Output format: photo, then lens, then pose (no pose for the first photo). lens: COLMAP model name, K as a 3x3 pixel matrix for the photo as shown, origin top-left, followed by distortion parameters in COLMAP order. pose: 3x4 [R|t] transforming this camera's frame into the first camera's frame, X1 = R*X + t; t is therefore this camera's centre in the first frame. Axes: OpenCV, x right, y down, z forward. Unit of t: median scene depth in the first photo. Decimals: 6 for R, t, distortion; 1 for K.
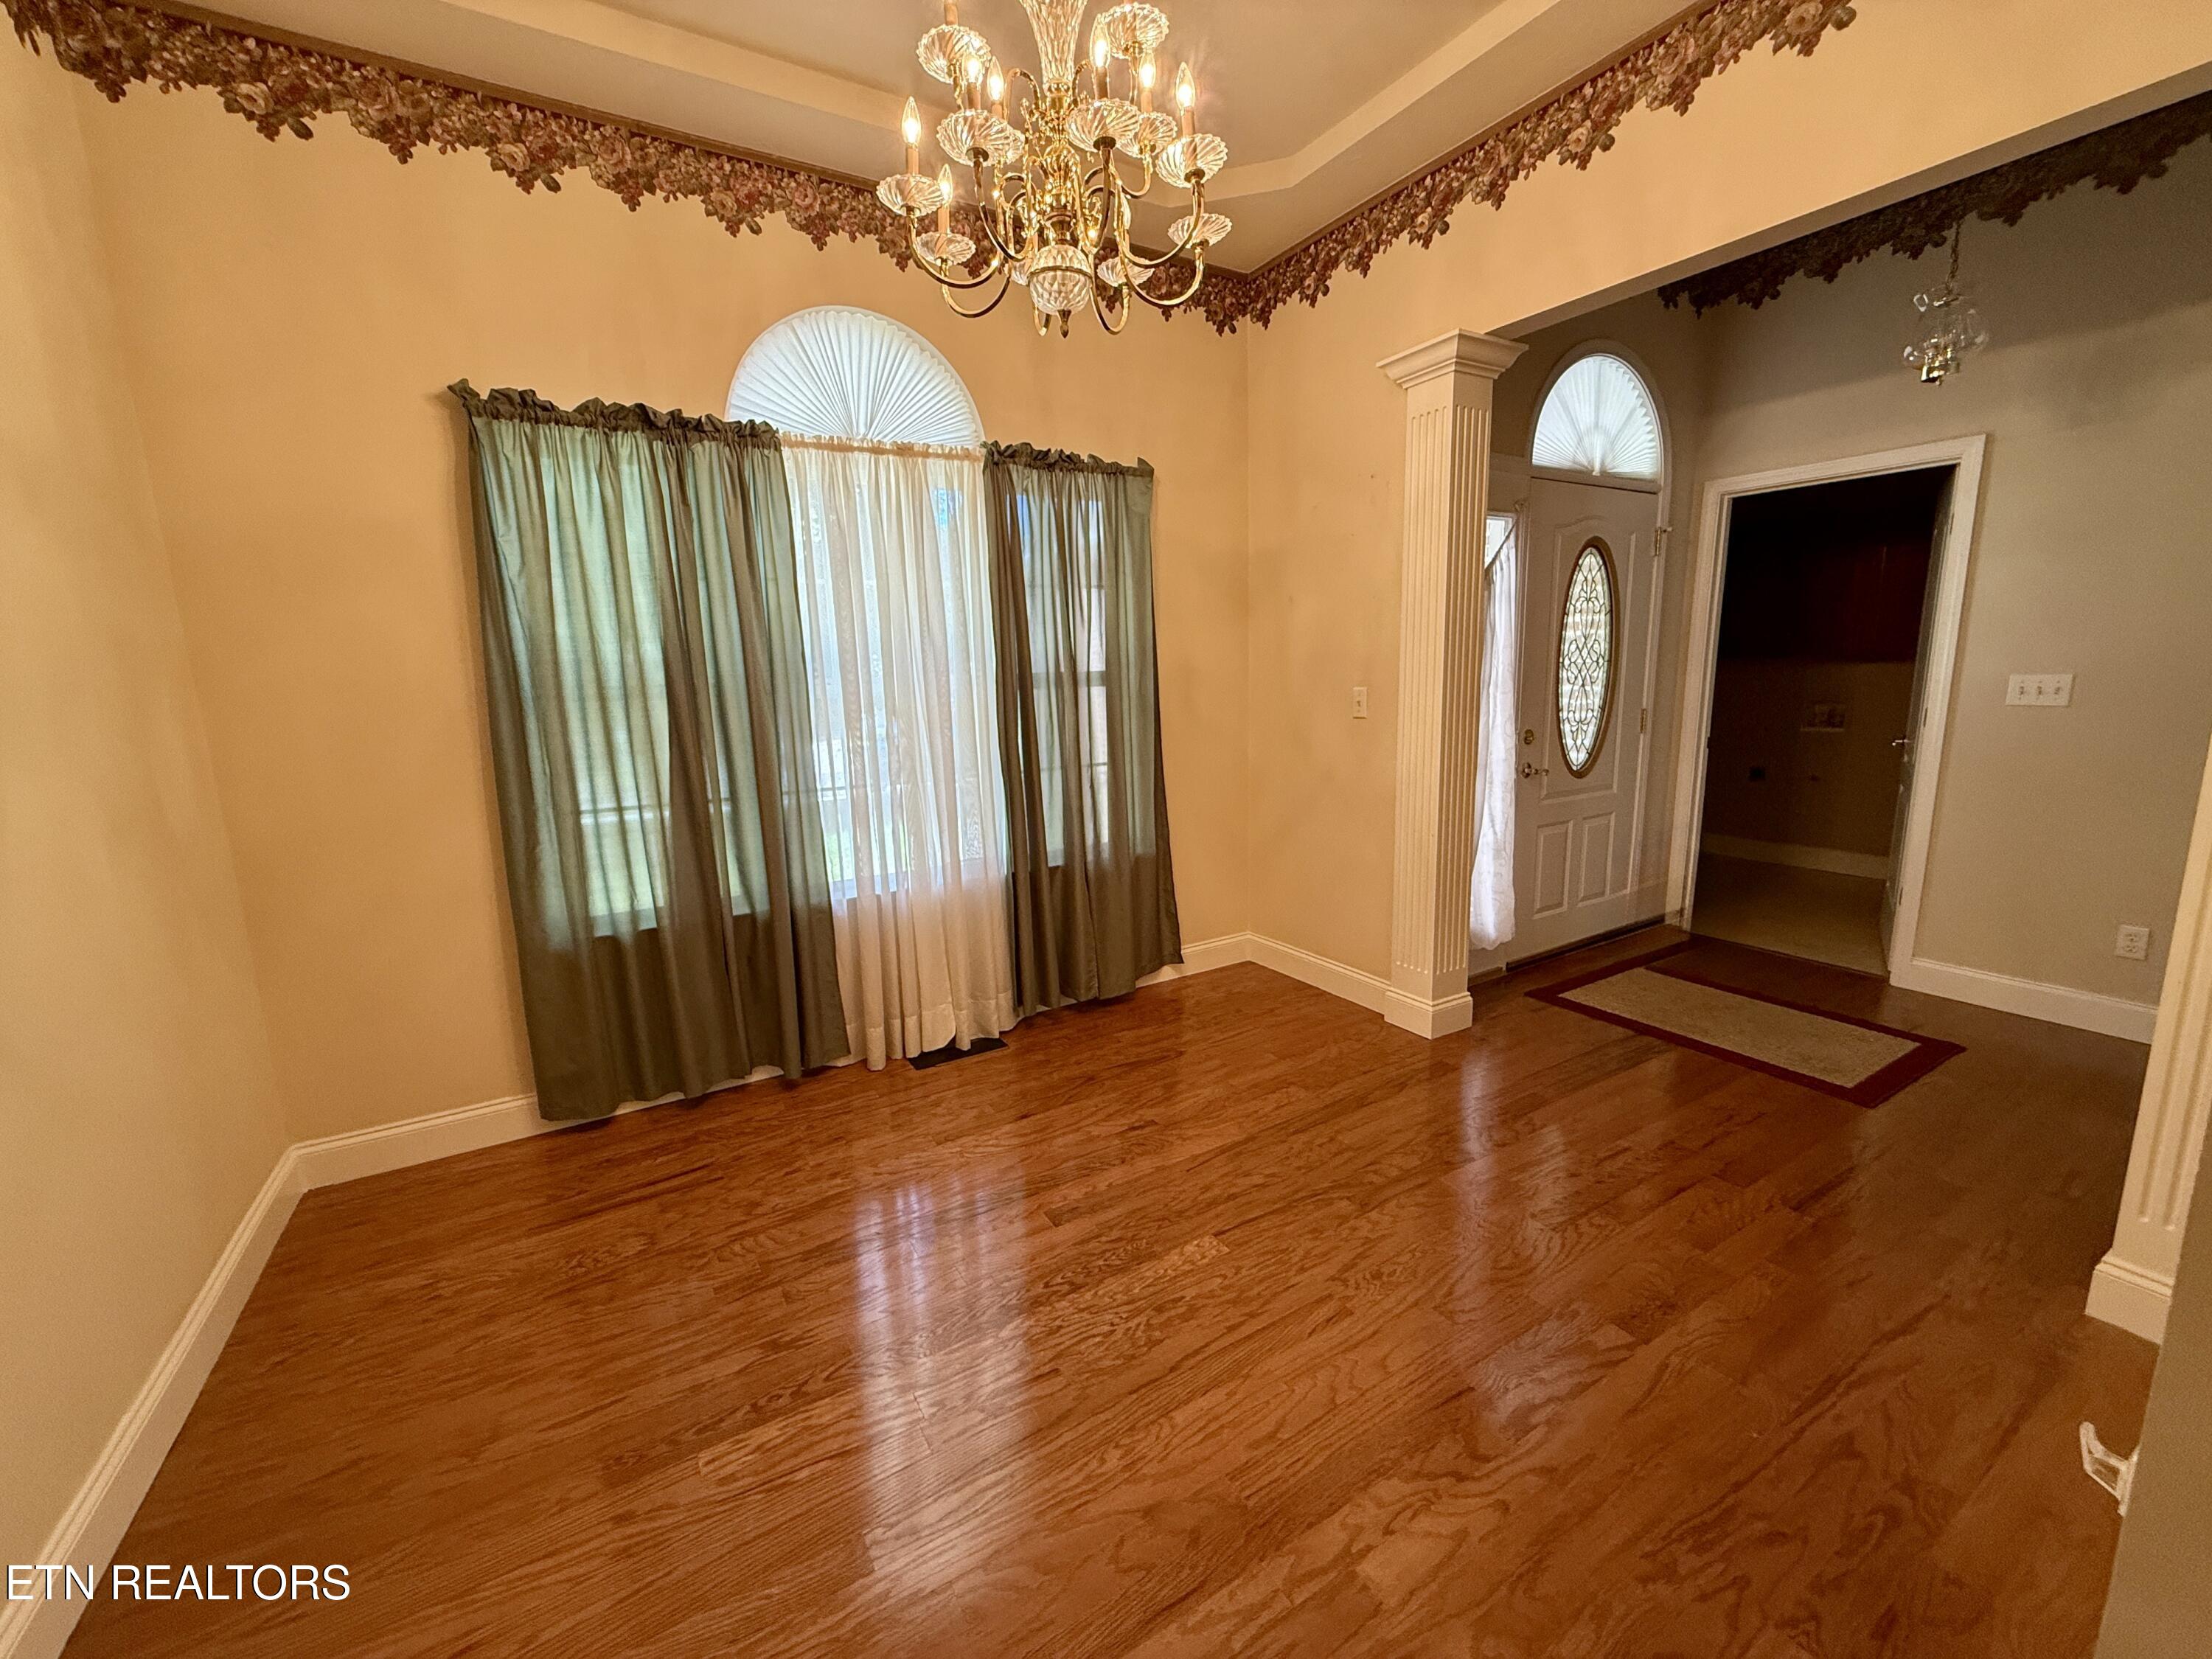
lens RADIAL K [[886.5, 0, 1103.8], [0, 886.5, 827.5], [0, 0, 1]] dist [-0.000107, -0.000105]
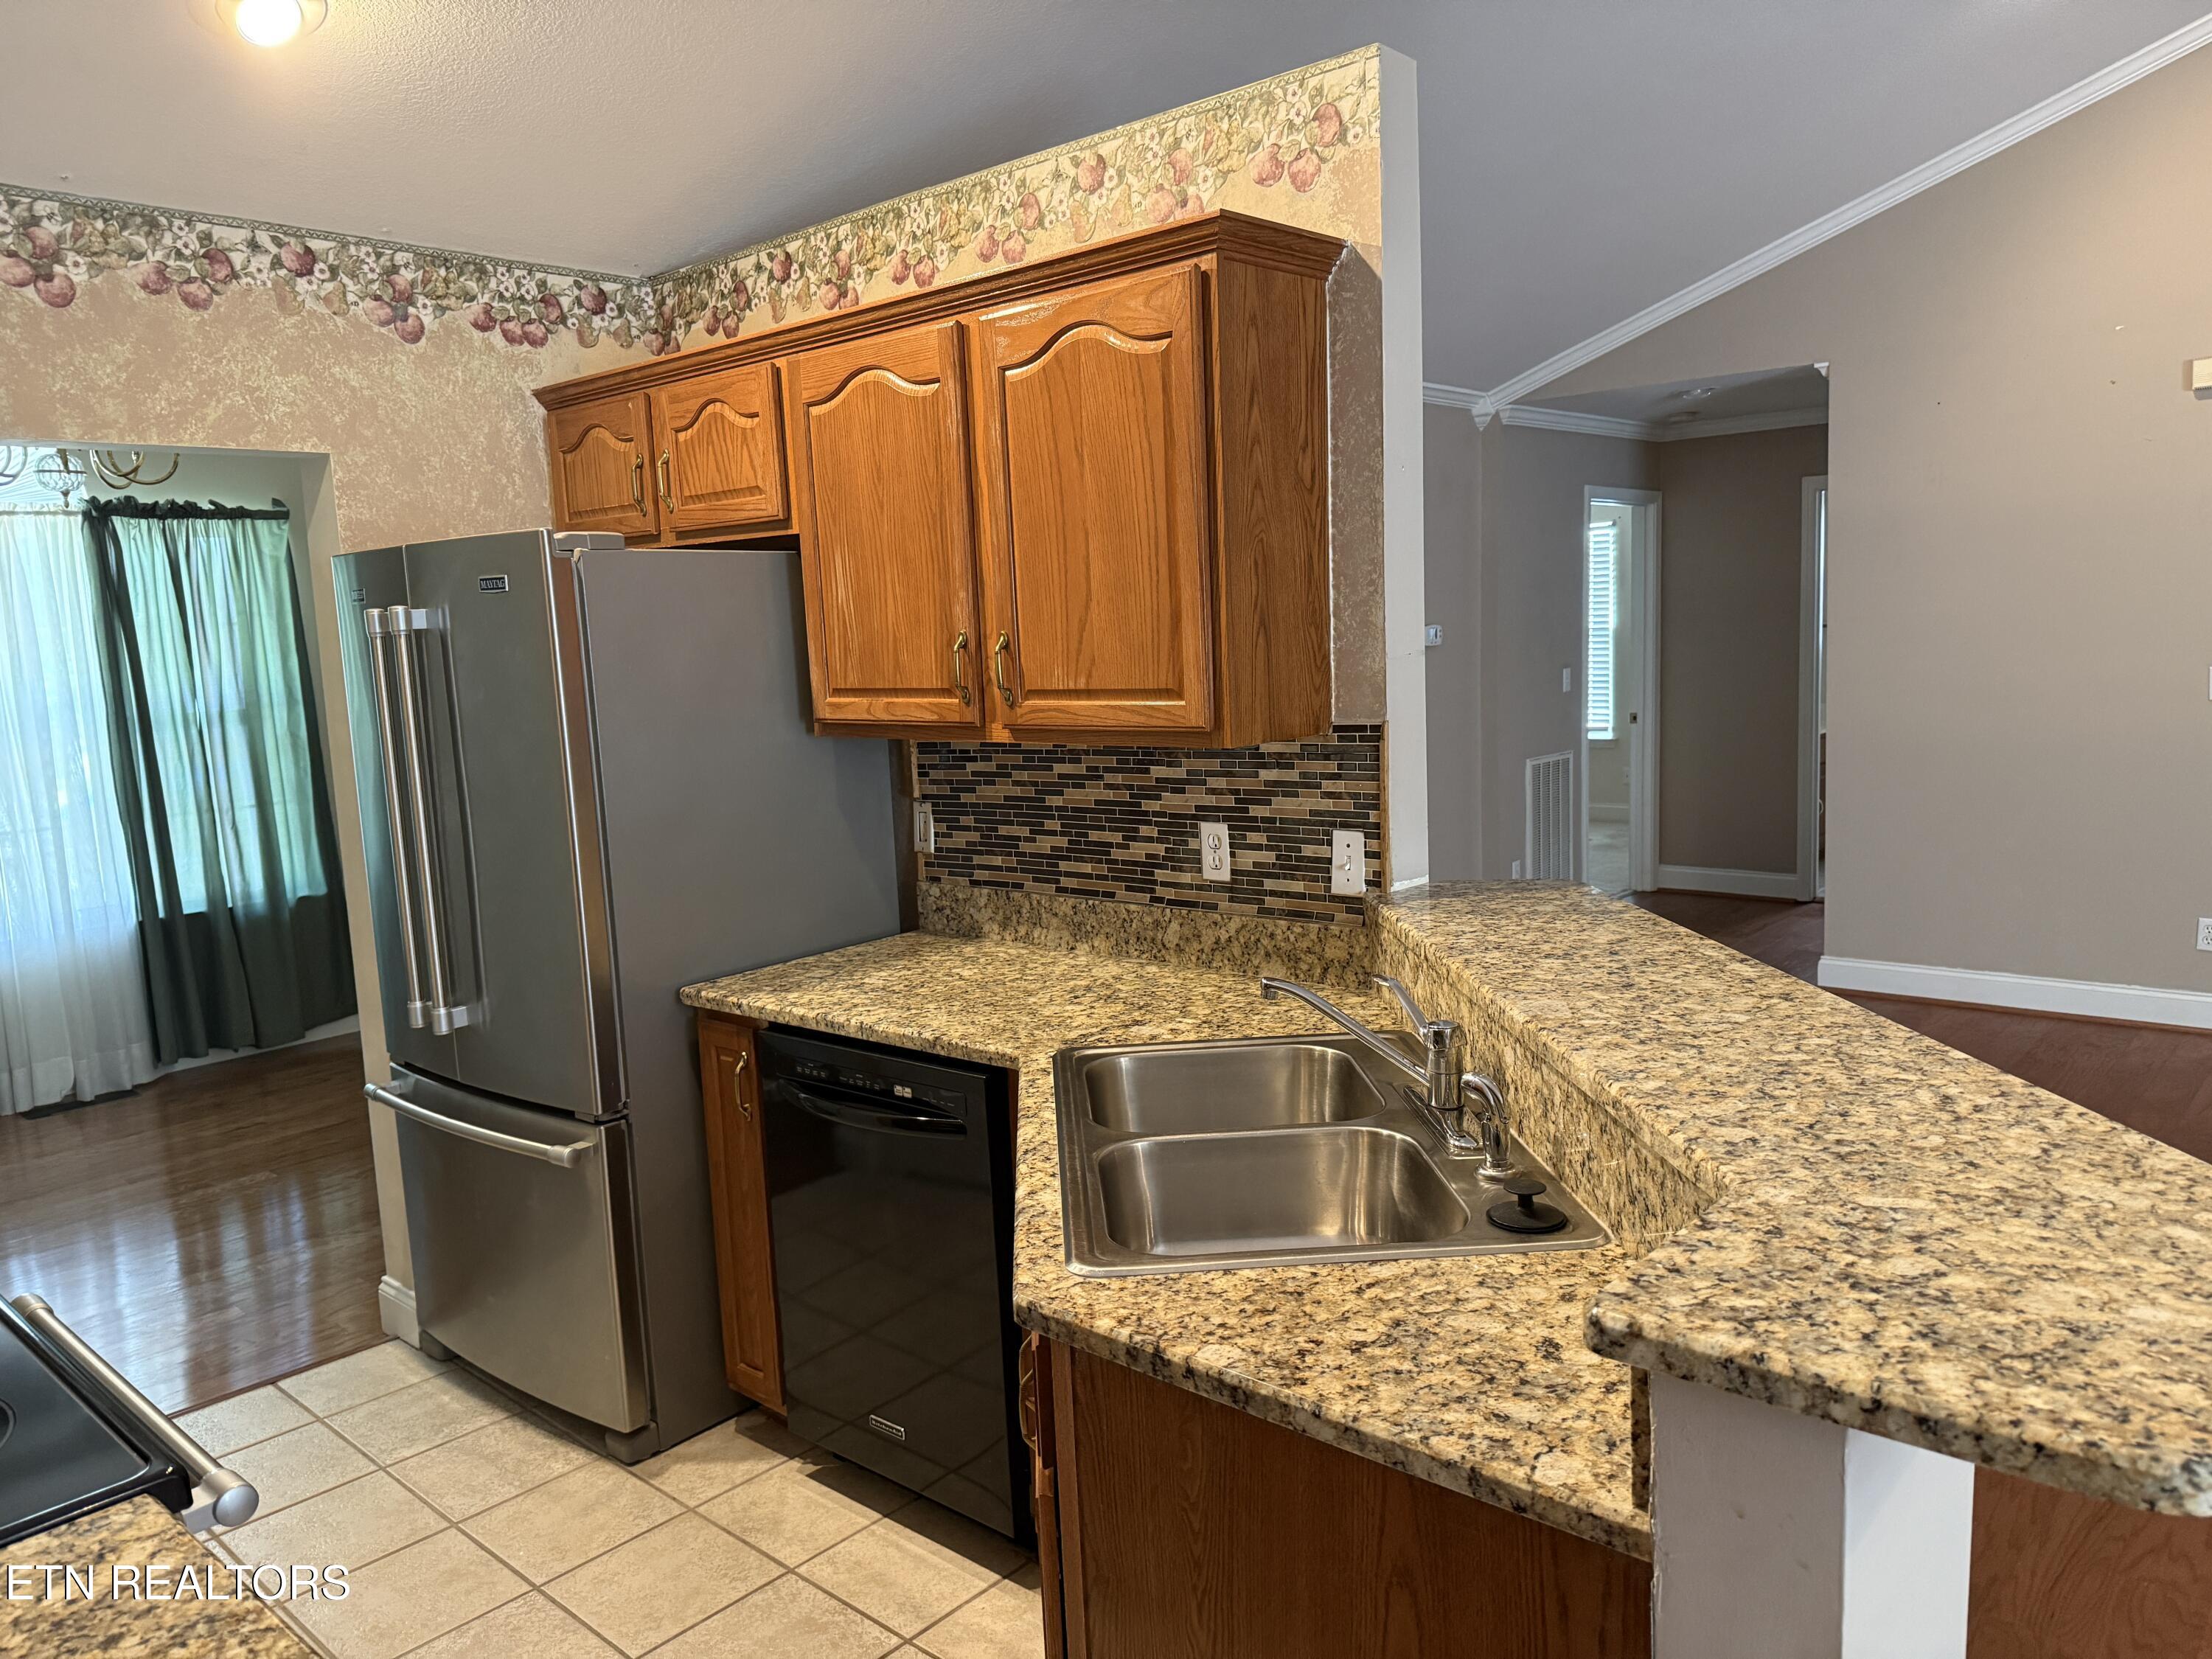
lens RADIAL K [[1560.0, 0, 1110.9], [0, 1560.0, 835.2], [0, 0, 1]] dist [0.001162, -0.004614]
pose [[0.956082, -0.055704, 0.287756, 0.438887], [0.076118, 0.995277, -0.060240, 0.146928], [-0.283041, 0.079498, 0.955807, -0.973765]]
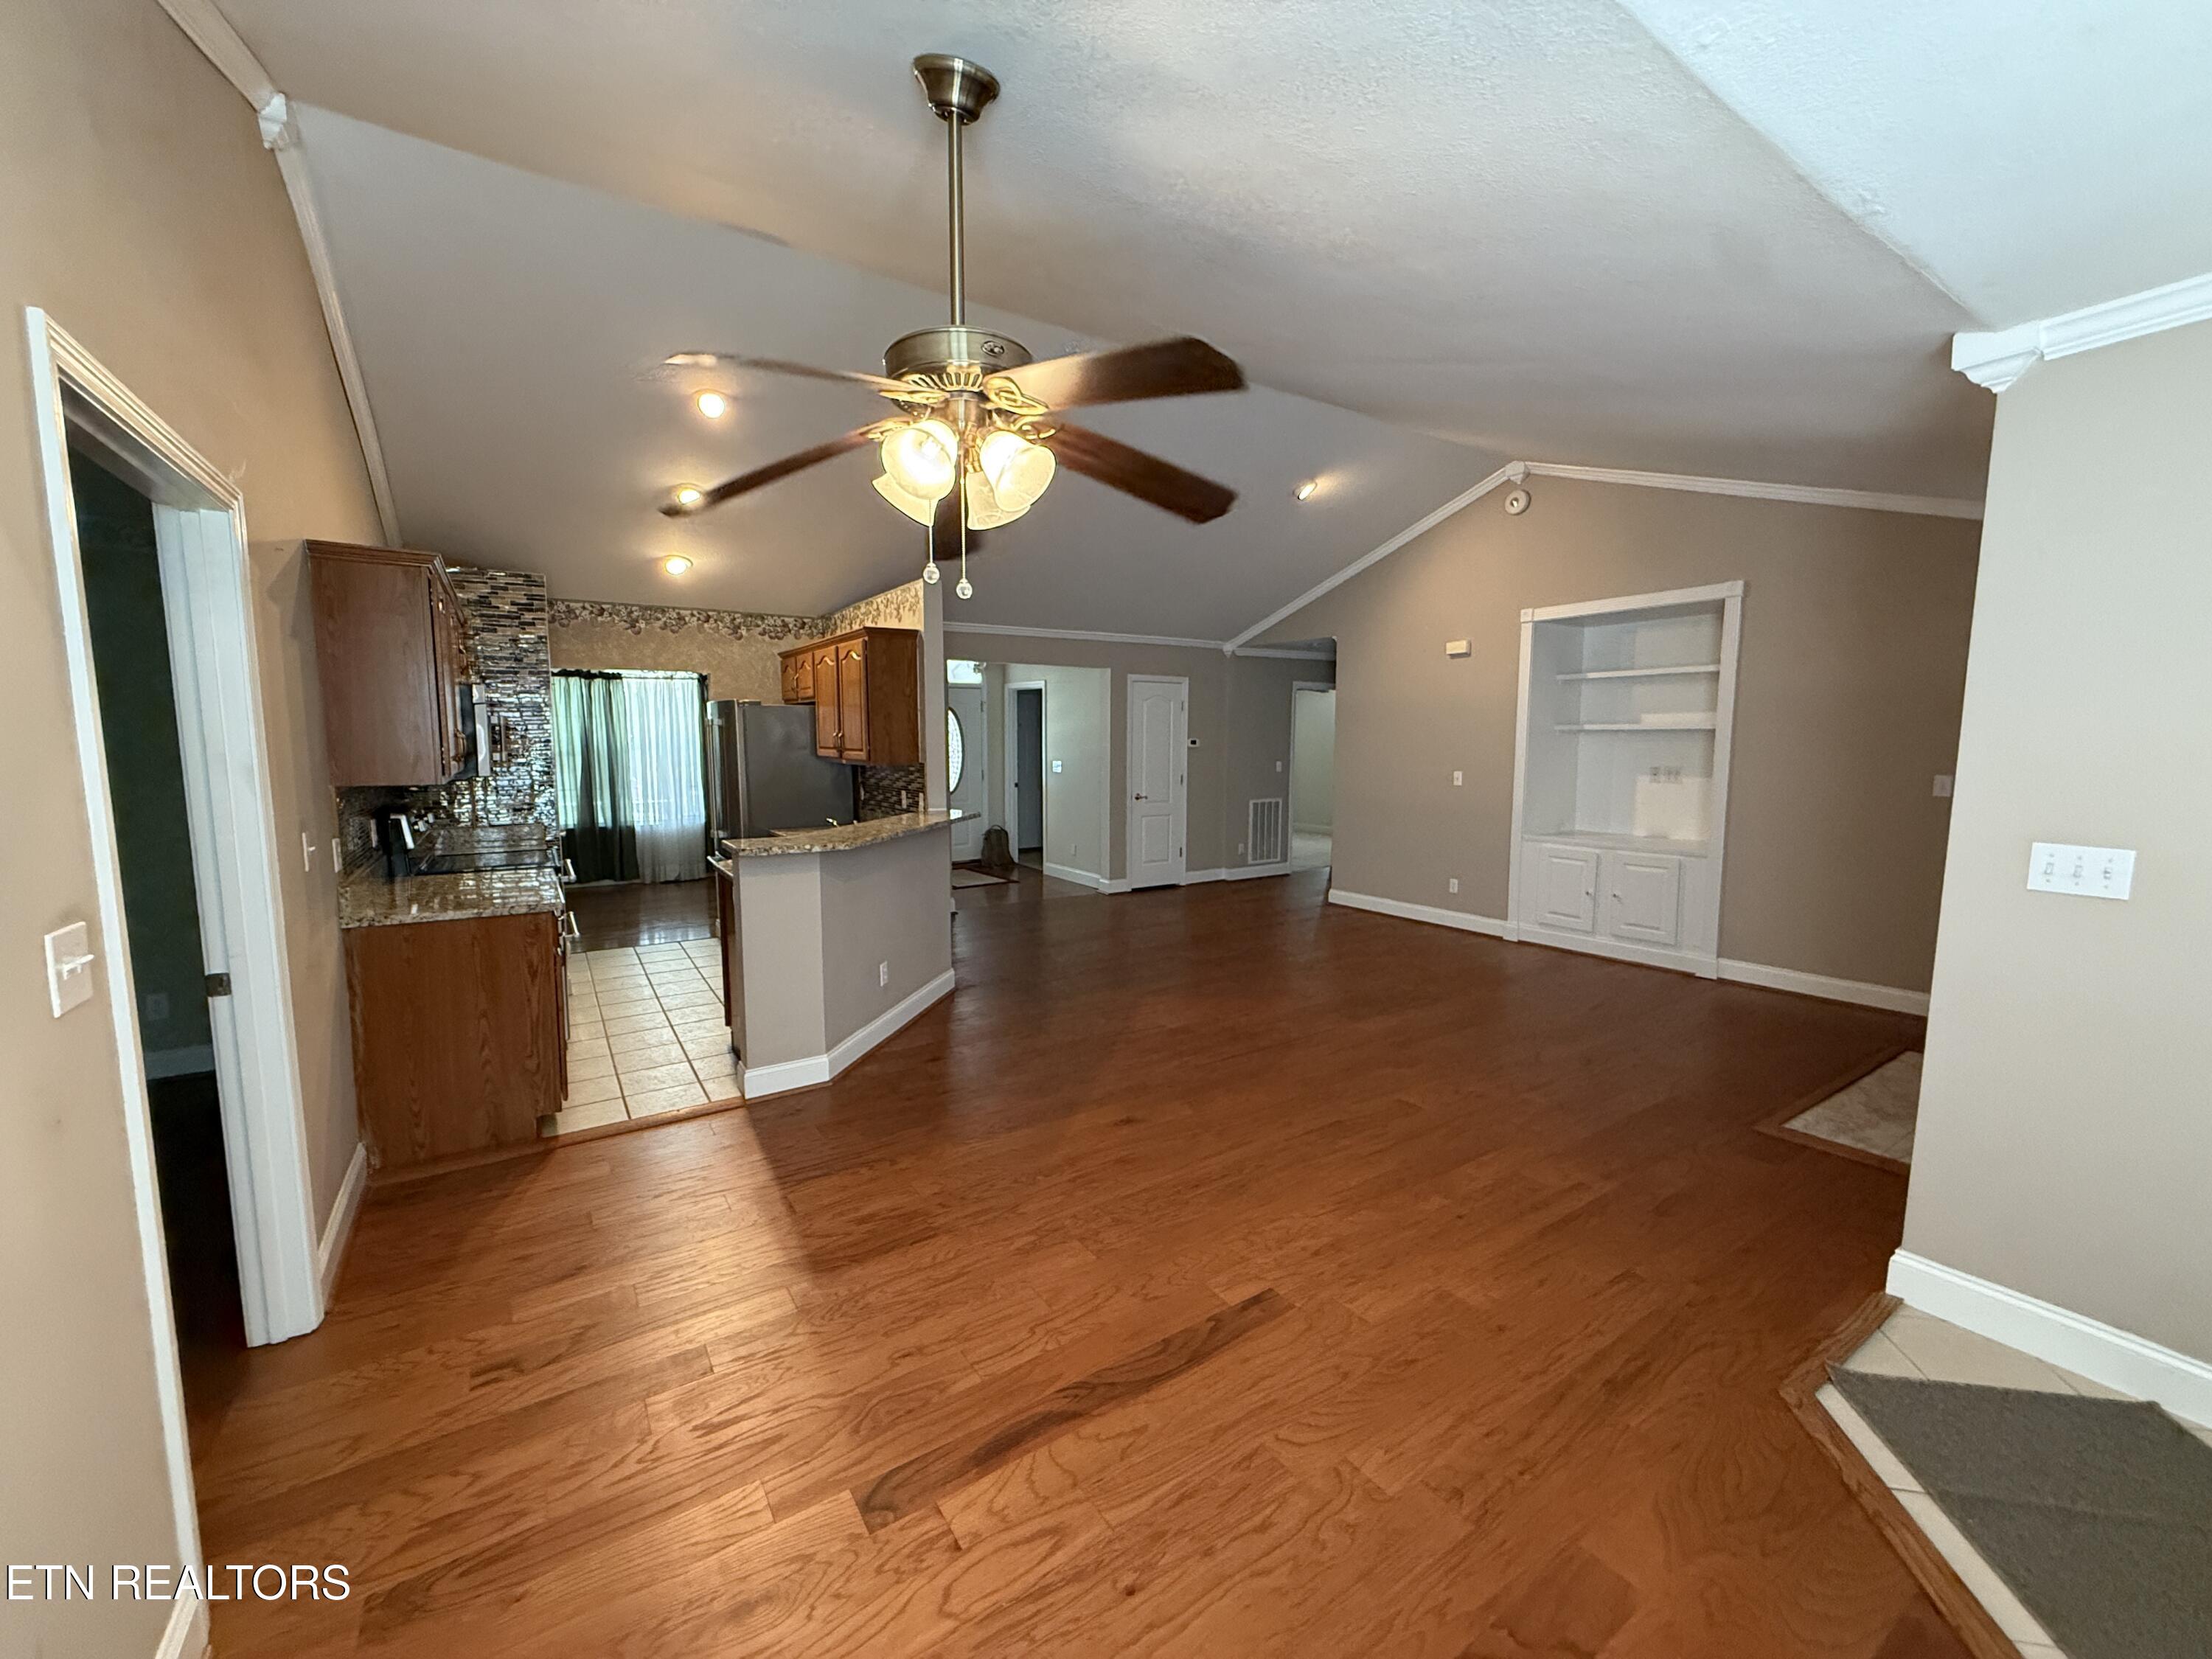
lens RADIAL K [[886.5, 0, 1120.6], [0, 886.5, 829.9], [0, 0, 1]] dist [-0.000107, -0.000105]
pose [[0.998993, 0.020368, 0.039973, 1.120821], [-0.016664, 0.995721, -0.090893, 0.319805], [-0.041653, 0.090136, 0.995058, -1.887094]]
